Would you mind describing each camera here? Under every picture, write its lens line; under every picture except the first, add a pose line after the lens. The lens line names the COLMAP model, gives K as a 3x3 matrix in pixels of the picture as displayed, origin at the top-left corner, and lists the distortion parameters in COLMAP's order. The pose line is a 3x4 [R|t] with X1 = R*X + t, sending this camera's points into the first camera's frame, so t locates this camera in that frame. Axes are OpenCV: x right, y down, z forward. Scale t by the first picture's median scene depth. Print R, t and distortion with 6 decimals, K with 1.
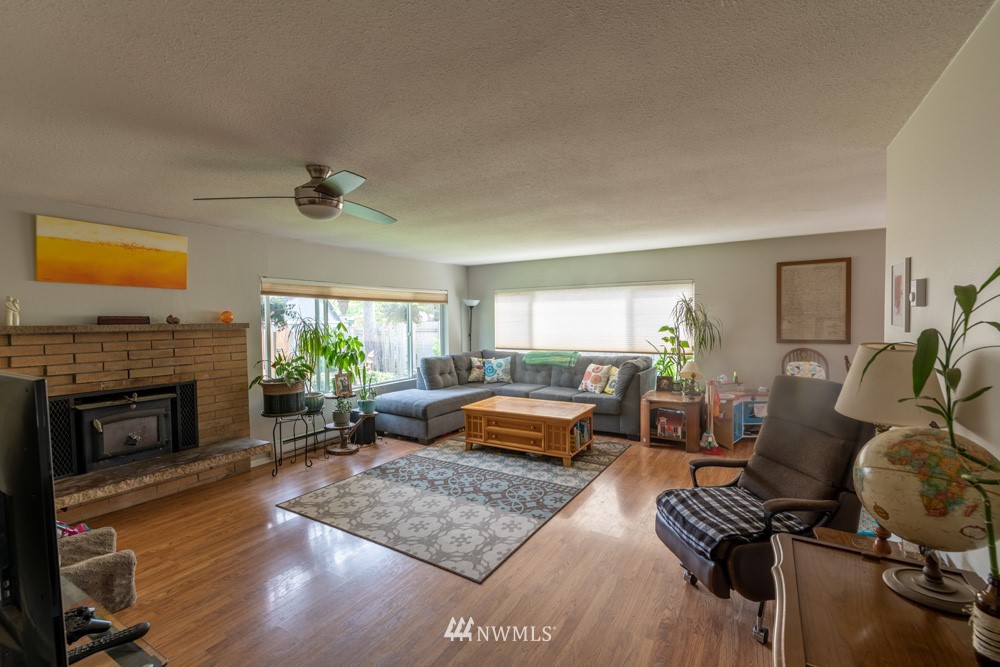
lens RADIAL K [[432.1, 0, 500.5], [0, 432.1, 330.5], [0, 0, 1]] dist [0.002089, -0.000313]
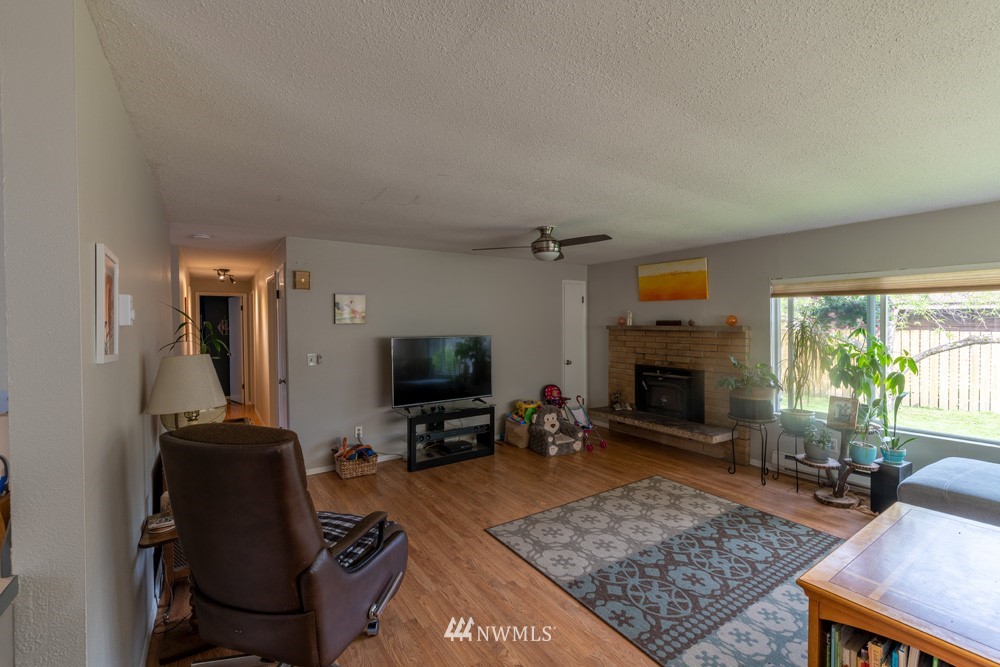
lens RADIAL K [[432.1, 0, 500.5], [0, 432.1, 330.5], [0, 0, 1]] dist [0.002089, -0.000313]
pose [[-0.414985, 0.027471, -0.909413, 0.735826], [-0.017330, 0.999124, 0.038089, -0.042921], [0.909663, 0.031566, -0.414145, 1.047236]]
